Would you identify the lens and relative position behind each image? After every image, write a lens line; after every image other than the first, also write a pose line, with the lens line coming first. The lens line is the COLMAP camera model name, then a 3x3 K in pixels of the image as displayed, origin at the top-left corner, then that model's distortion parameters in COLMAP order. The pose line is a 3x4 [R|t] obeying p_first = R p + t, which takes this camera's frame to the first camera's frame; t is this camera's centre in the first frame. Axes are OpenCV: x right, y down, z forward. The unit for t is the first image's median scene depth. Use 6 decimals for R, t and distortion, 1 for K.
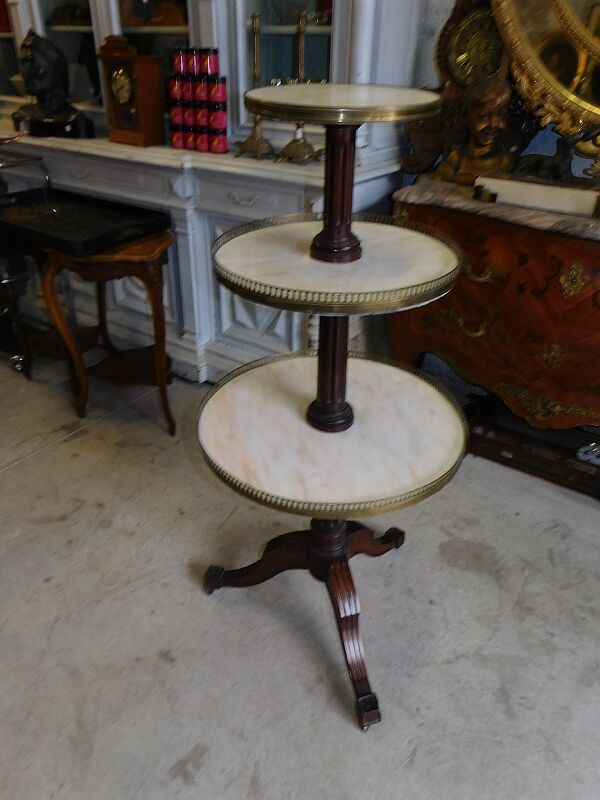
lens RADIAL K [[595.8, 0, 297.2], [0, 595.8, 400.5], [0, 0, 1]] dist [-0.032983, 0.071424]
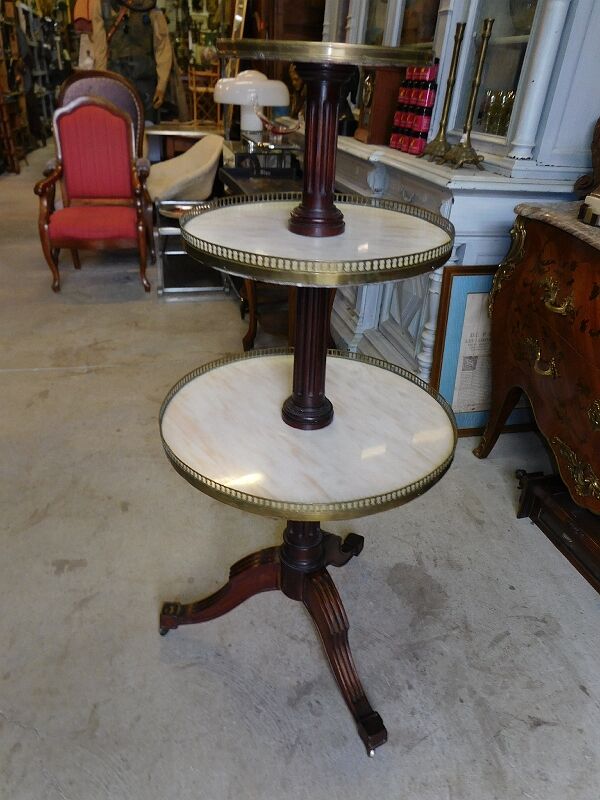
lens RADIAL K [[595.8, 0, 296.2], [0, 595.8, 400.3], [0, 0, 1]] dist [-0.032983, 0.071424]
pose [[0.756338, 0.343685, -0.556628, 0.533195], [-0.380512, 0.923255, 0.053021, 0.017667], [0.532132, 0.171702, 0.829068, 0.093355]]
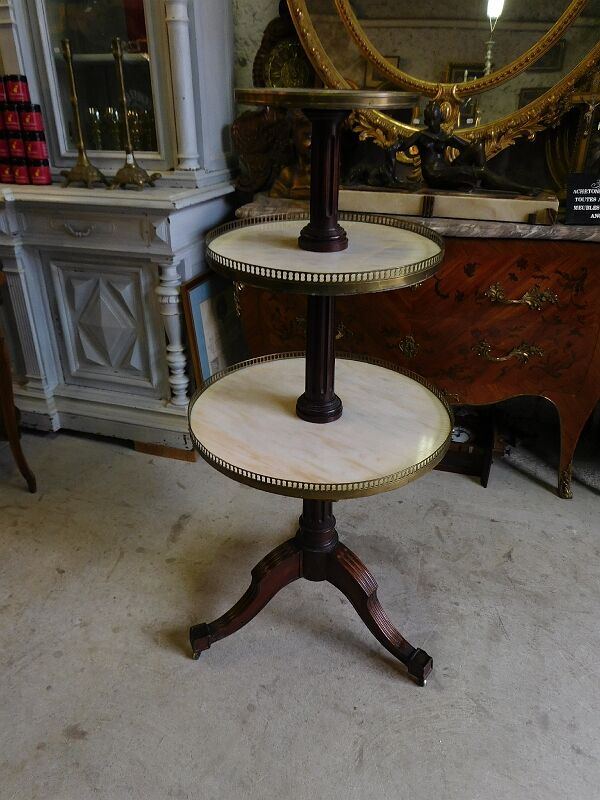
lens RADIAL K [[595.8, 0, 296.1], [0, 595.8, 399.6], [0, 0, 1]] dist [-0.032983, 0.071424]
pose [[0.953753, -0.147270, 0.262045, -0.053590], [0.164211, 0.985450, -0.043847, 0.030777], [-0.251775, 0.084850, 0.964059, 0.022960]]
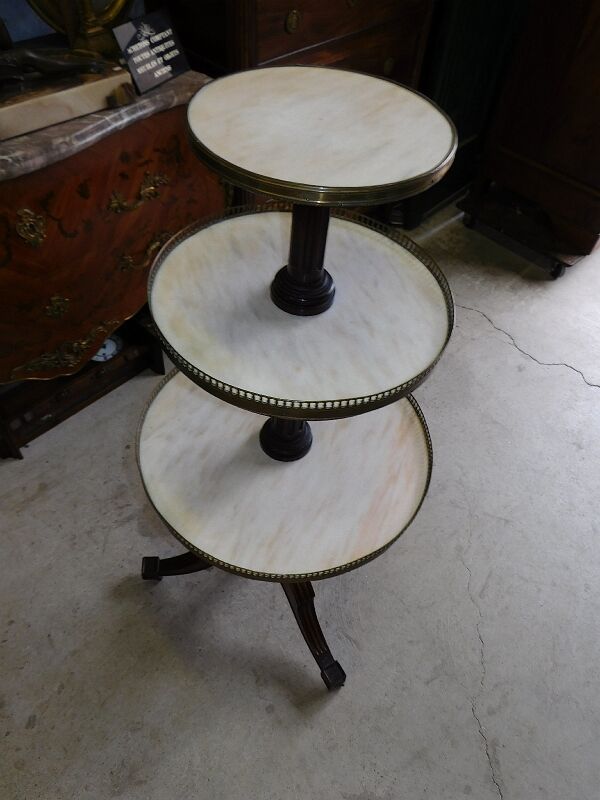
lens RADIAL K [[595.8, 0, 295.5], [0, 595.8, 401.1], [0, 0, 1]] dist [-0.032983, 0.071424]
pose [[0.157976, -0.750994, 0.641133, -0.155822], [0.471677, 0.627813, 0.619170, -0.336568], [-0.867505, 0.204594, 0.453406, 0.318881]]
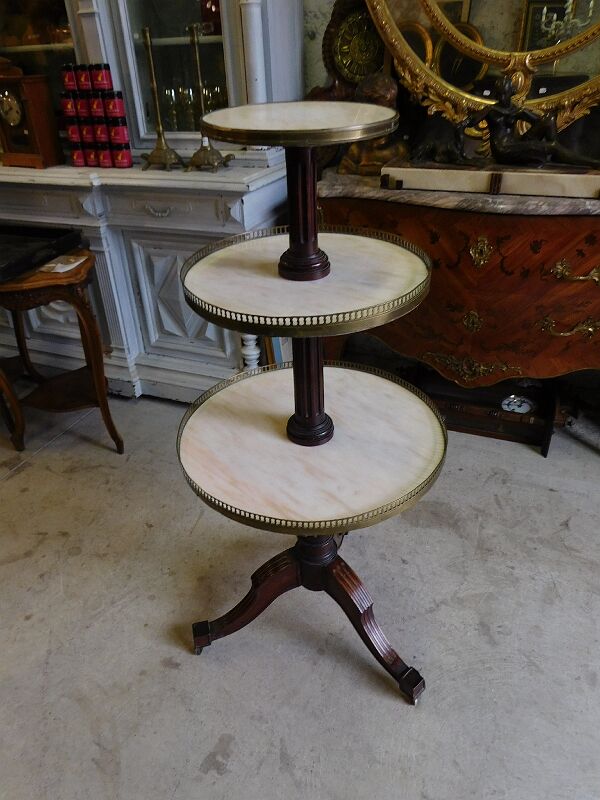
lens RADIAL K [[595.8, 0, 295.5], [0, 595.8, 399.6], [0, 0, 1]] dist [-0.032983, 0.071424]
pose [[0.975789, -0.156065, 0.153232, -0.076268], [0.155740, 0.987696, 0.014199, 0.001490], [-0.153563, 0.010009, 0.988088, -0.036874]]
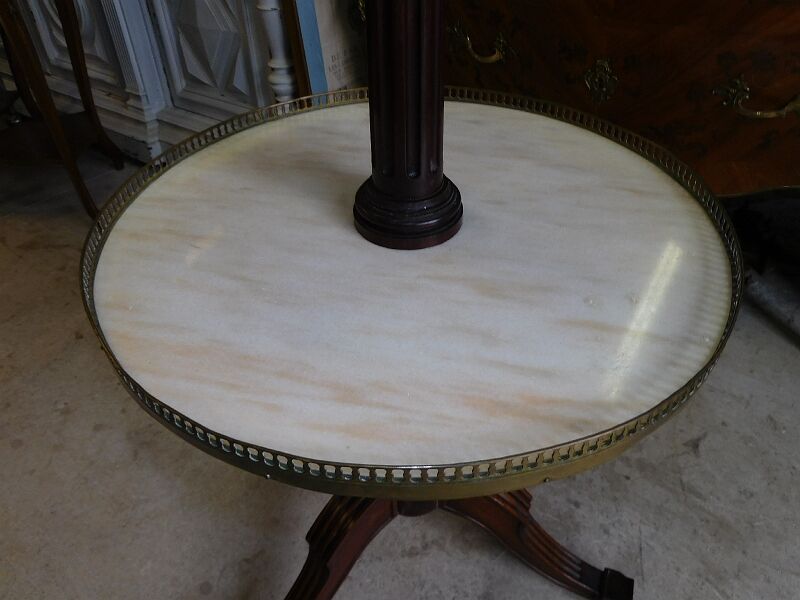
lens RADIAL K [[595.8, 0, 400.6], [0, 595.8, 304.7], [0, 0, 1]] dist [-0.032983, 0.071424]
pose [[0.999624, -0.027085, -0.004366, 0.200308], [0.027431, 0.989288, 0.143378, 0.061714], [0.000436, -0.143444, 0.989658, 0.313700]]
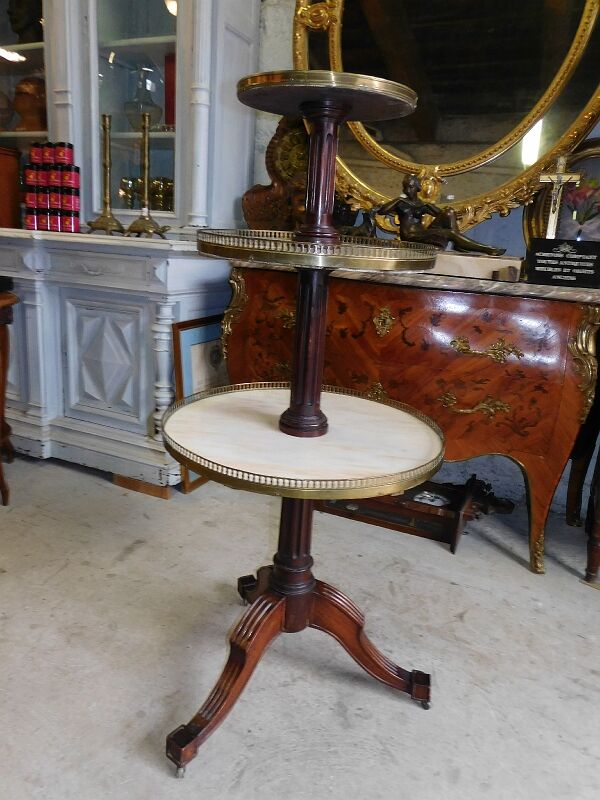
lens RADIAL K [[595.8, 0, 295.5], [0, 595.8, 400.1], [0, 0, 1]] dist [-0.032983, 0.071424]
pose [[0.981853, 0.001555, 0.189639, 0.073591], [0.048487, 0.964673, -0.258949, 0.199082], [-0.183343, 0.263445, 0.947092, -0.005154]]
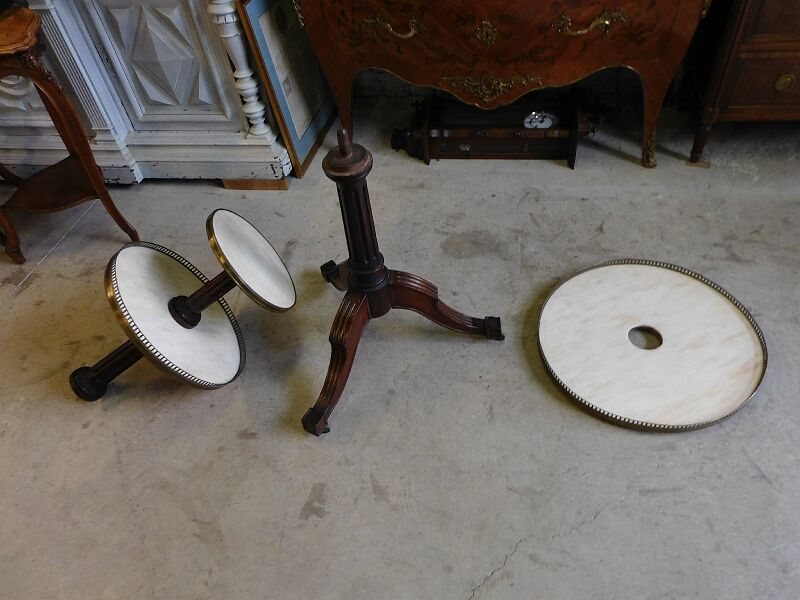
lens RADIAL K [[595.8, 0, 400.5], [0, 595.8, 301.4], [0, 0, 1]] dist [-0.032983, 0.071424]
pose [[0.900236, -0.373890, 0.223115, -0.098874], [0.313587, 0.912272, 0.263484, 0.029228], [-0.302056, -0.167232, 0.938507, 0.001983]]
